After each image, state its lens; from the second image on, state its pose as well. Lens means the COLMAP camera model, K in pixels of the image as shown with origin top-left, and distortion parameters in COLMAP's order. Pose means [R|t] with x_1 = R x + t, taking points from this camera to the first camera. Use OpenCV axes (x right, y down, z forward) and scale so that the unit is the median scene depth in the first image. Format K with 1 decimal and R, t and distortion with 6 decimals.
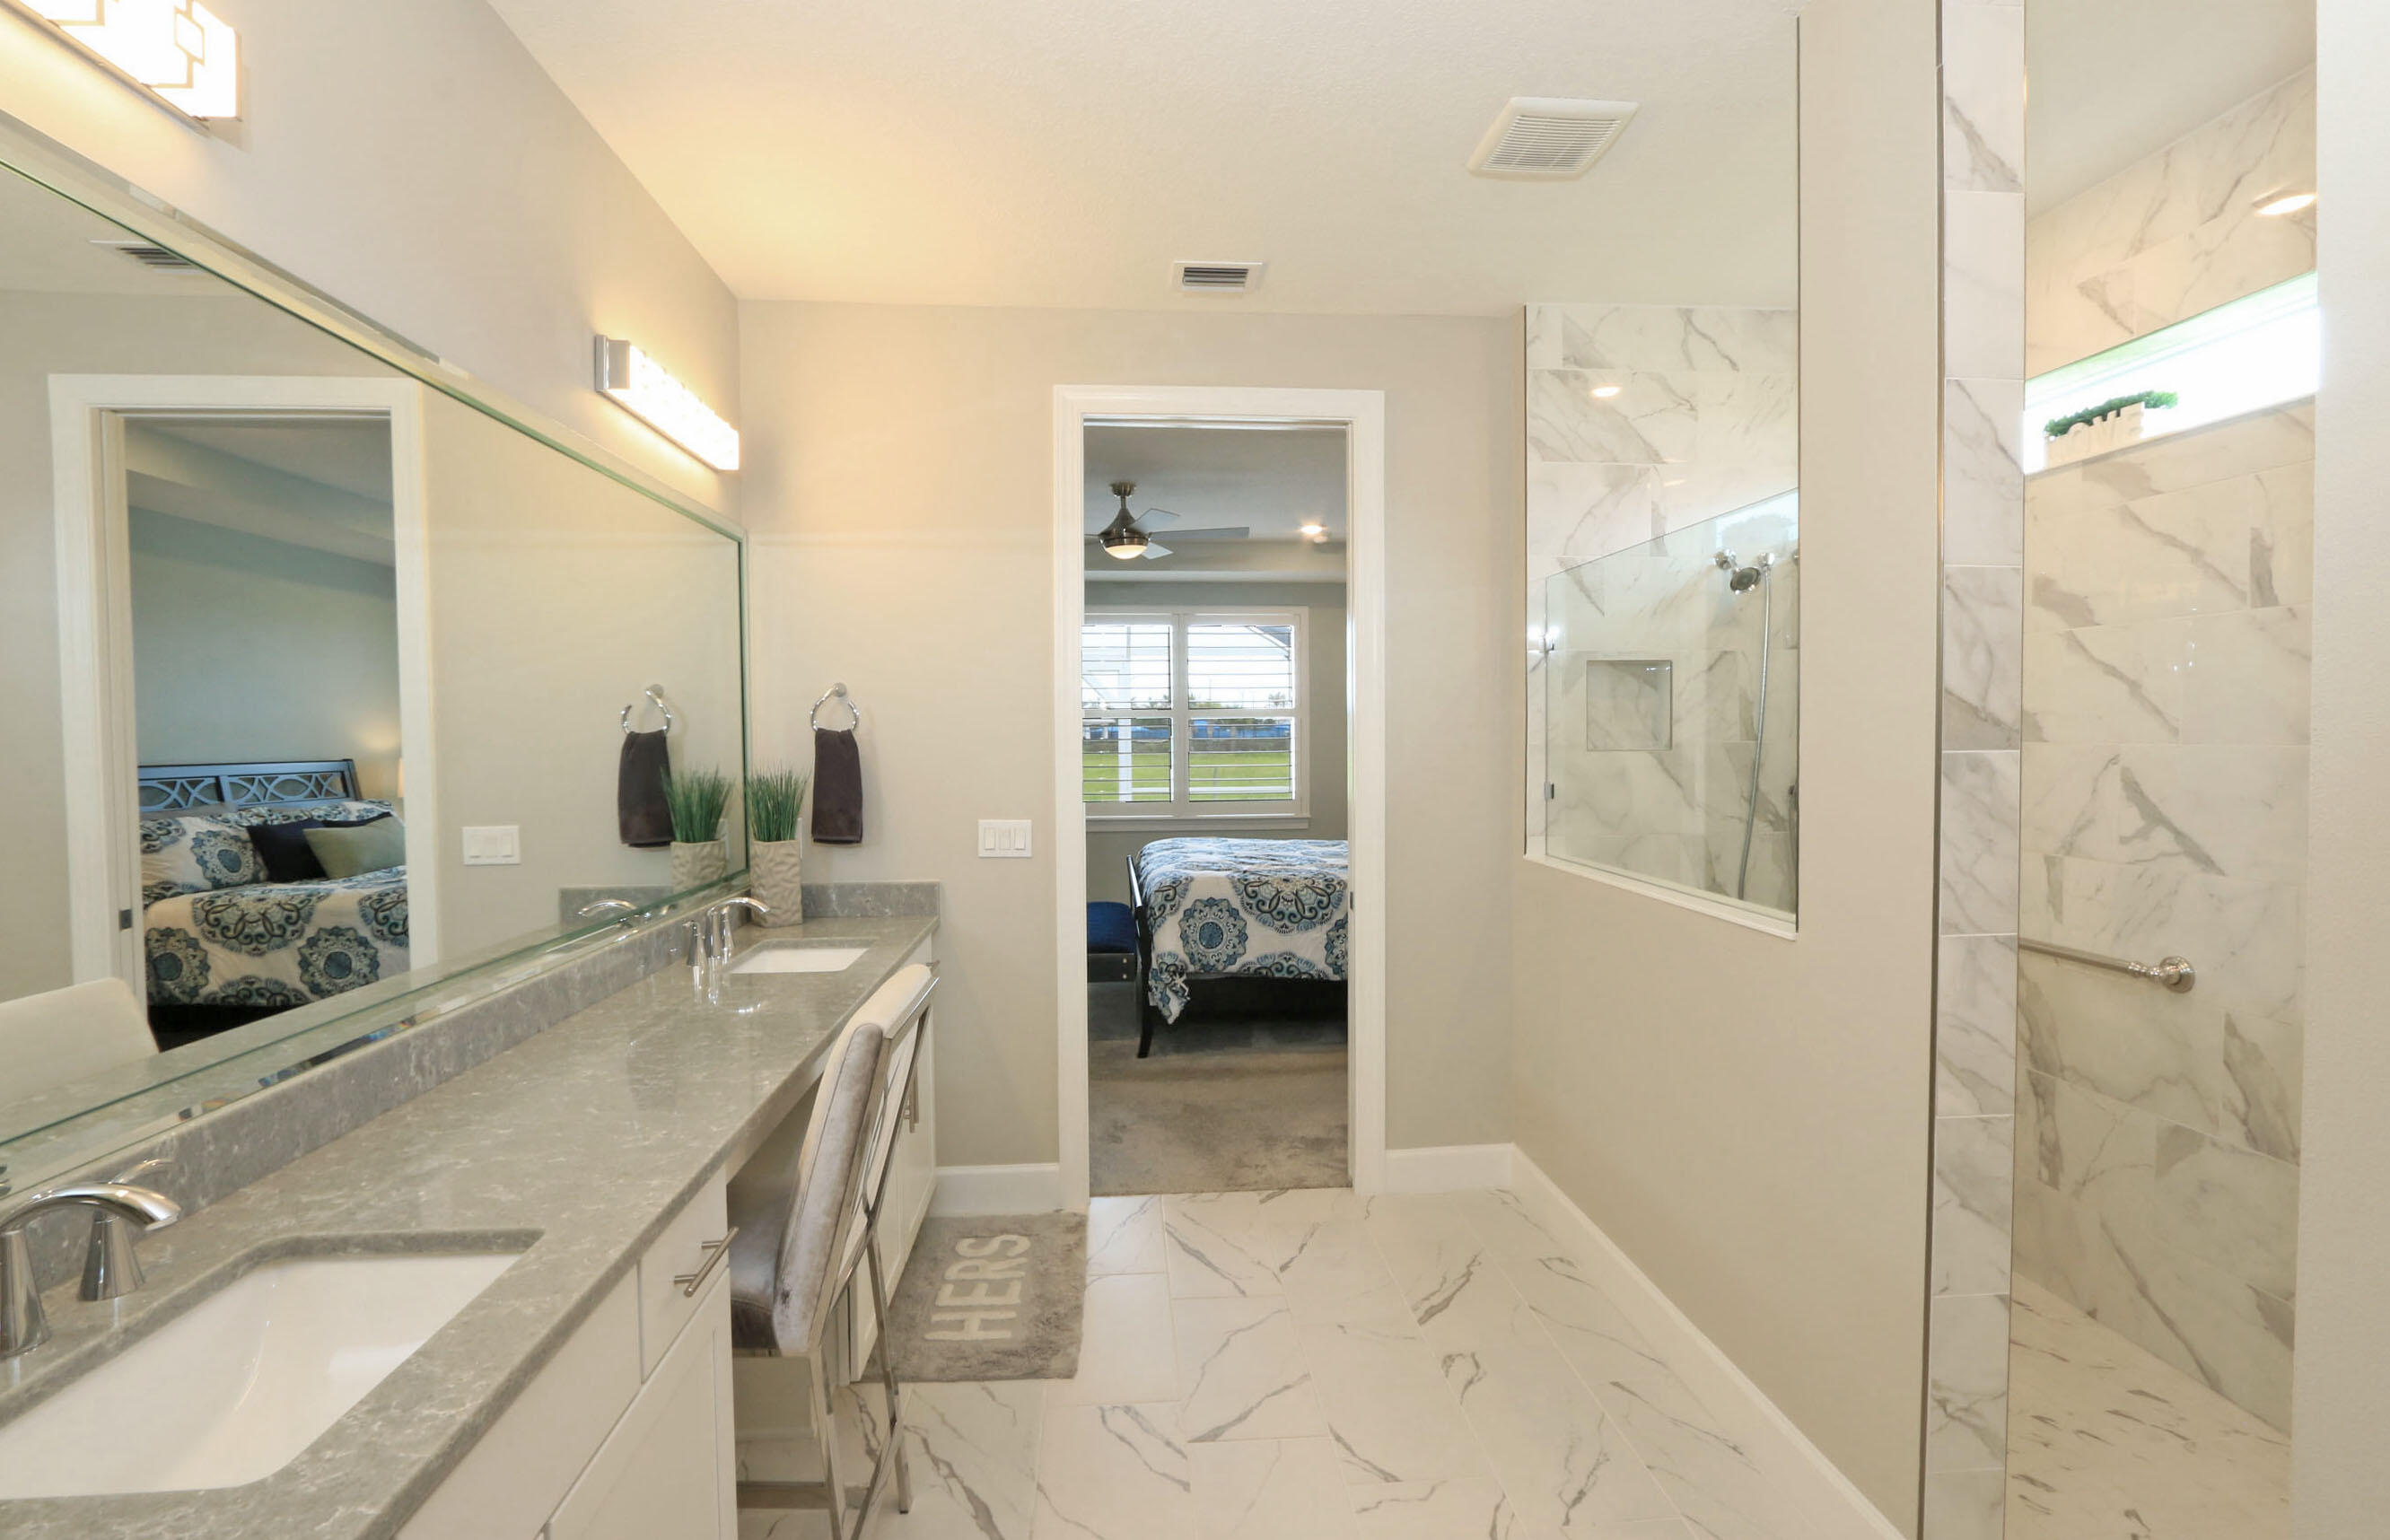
lens RADIAL K [[1117.6, 0, 1196.4], [0, 1117.6, 776.9], [0, 0, 1]] dist [0.001636, 0.000358]
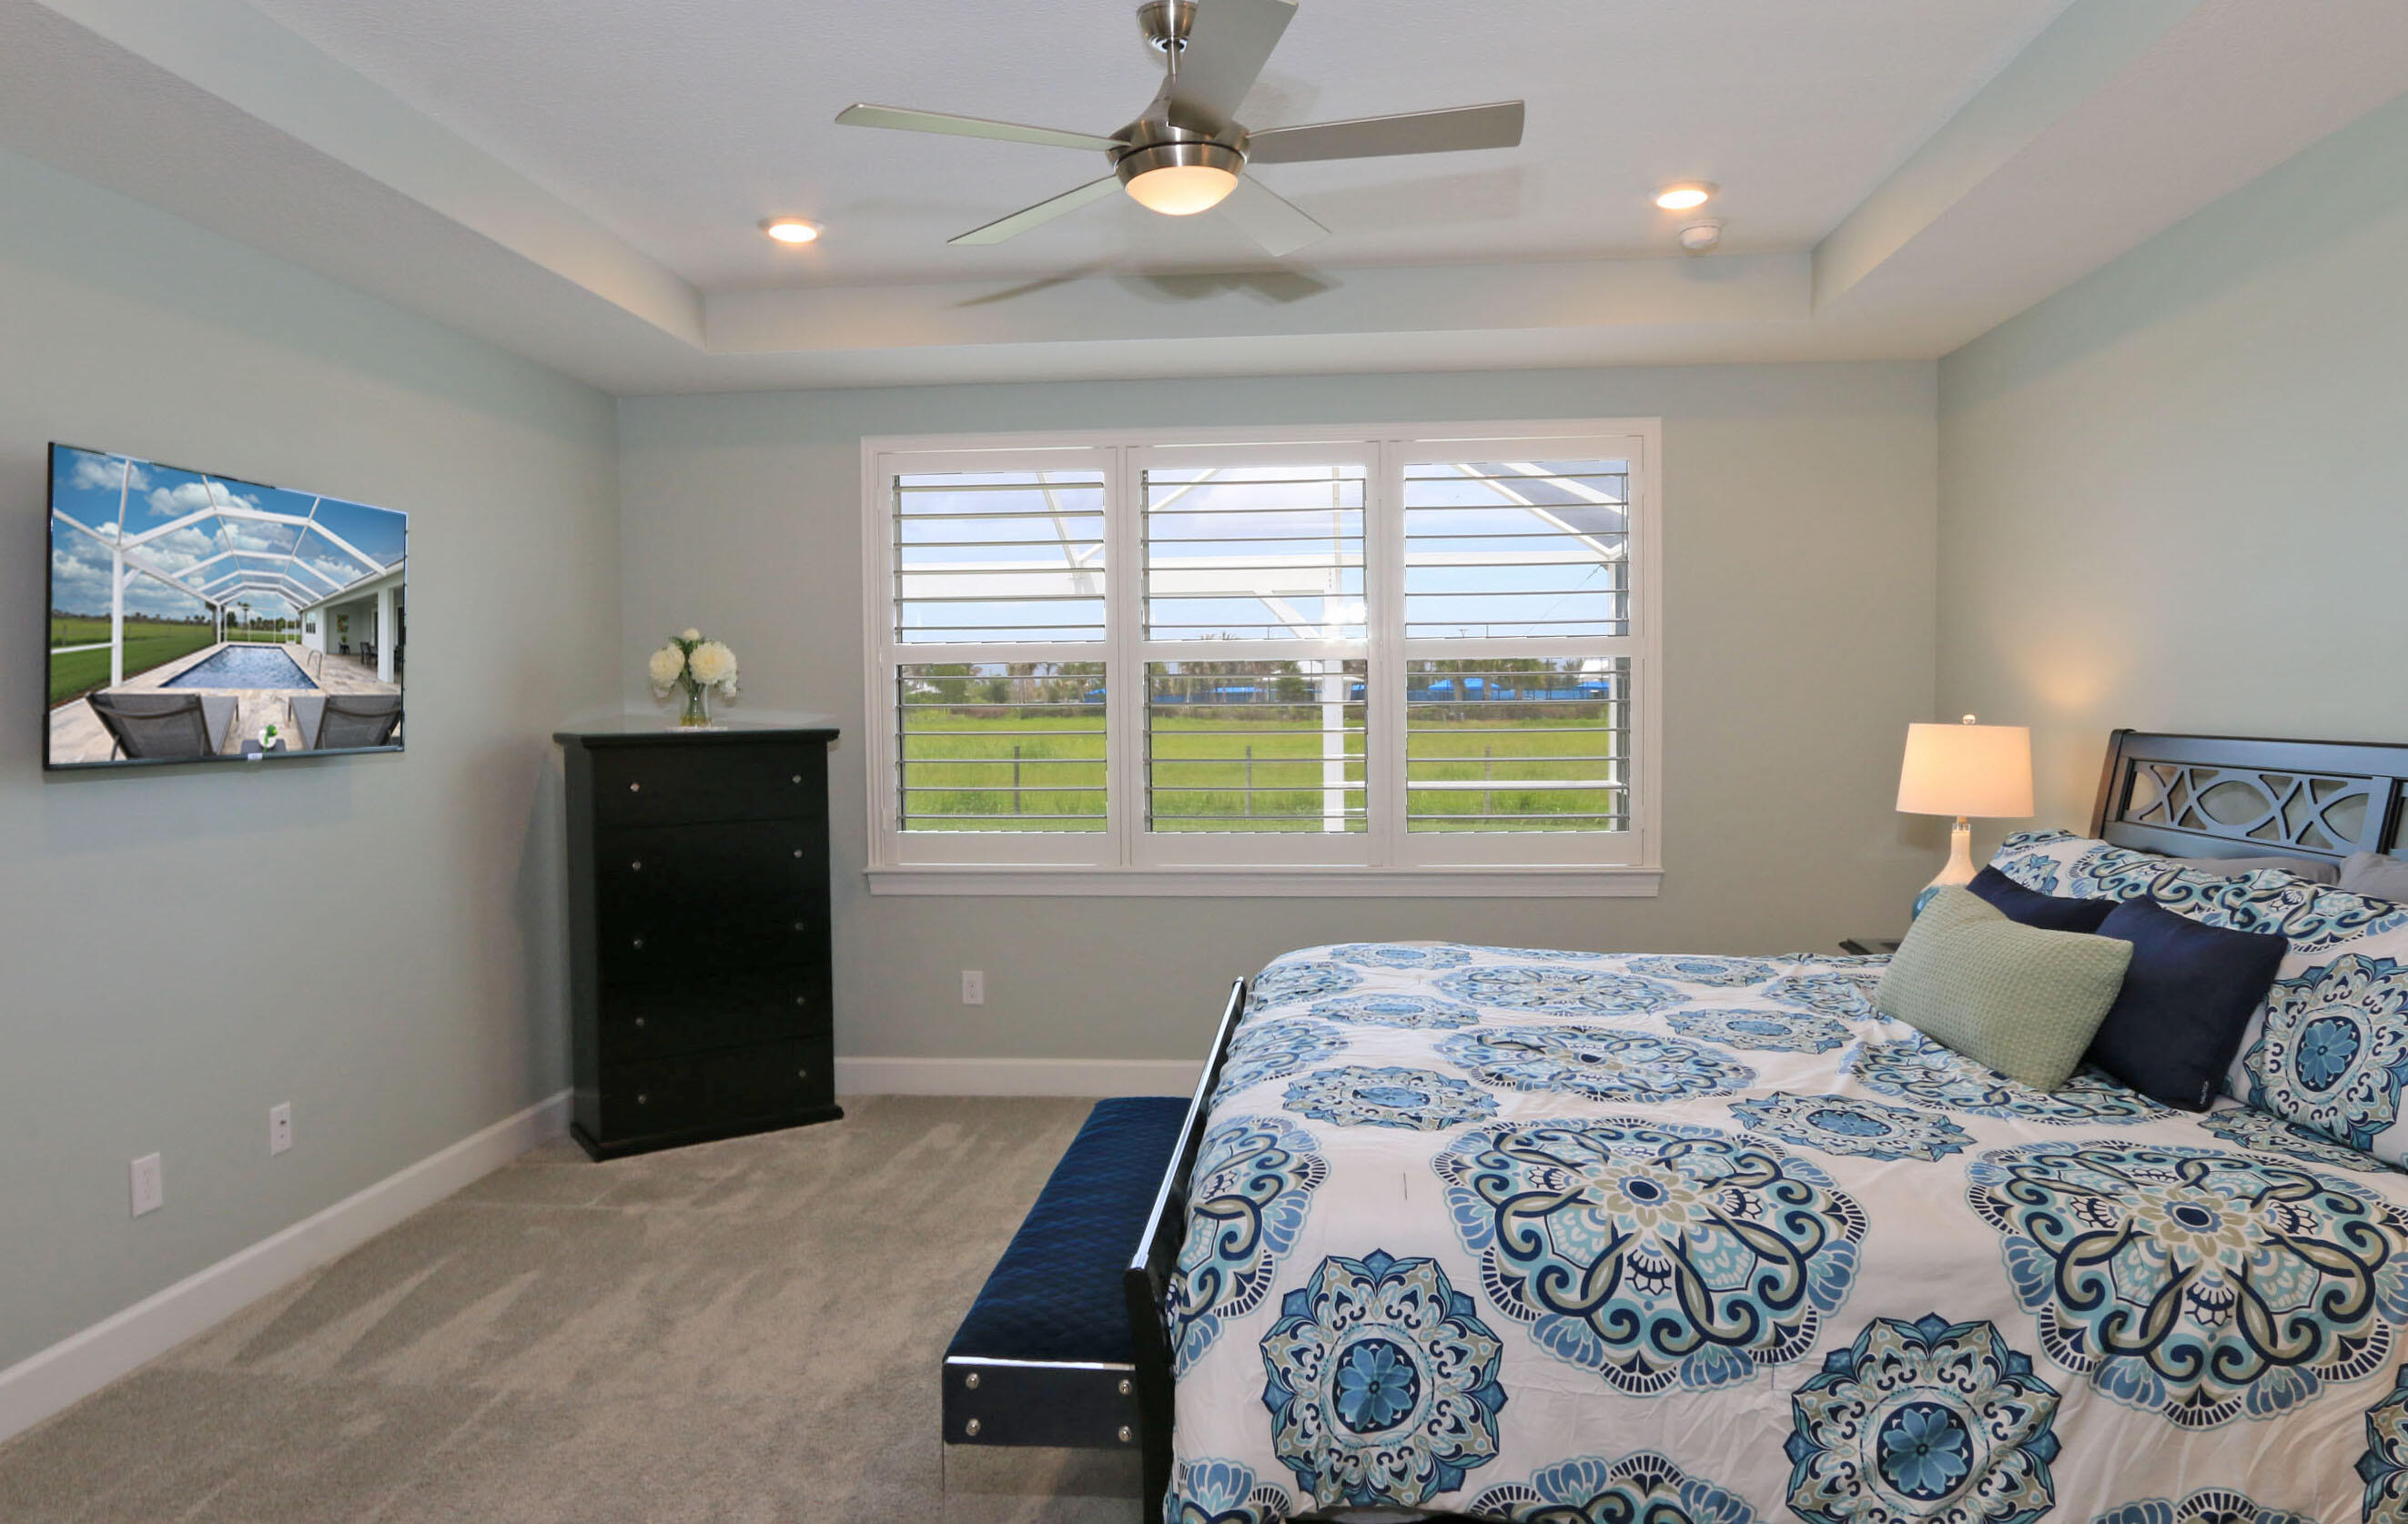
lens RADIAL K [[1701.6, 0, 1210.5], [0, 1701.6, 760.9], [0, 0, 1]] dist [-0.006876, -0.000631]
pose [[0.989809, 0.004115, -0.142345, 0.032284], [-0.004006, 0.999991, 0.001050, -0.019360], [0.142348, -0.000469, 0.989817, 0.558338]]
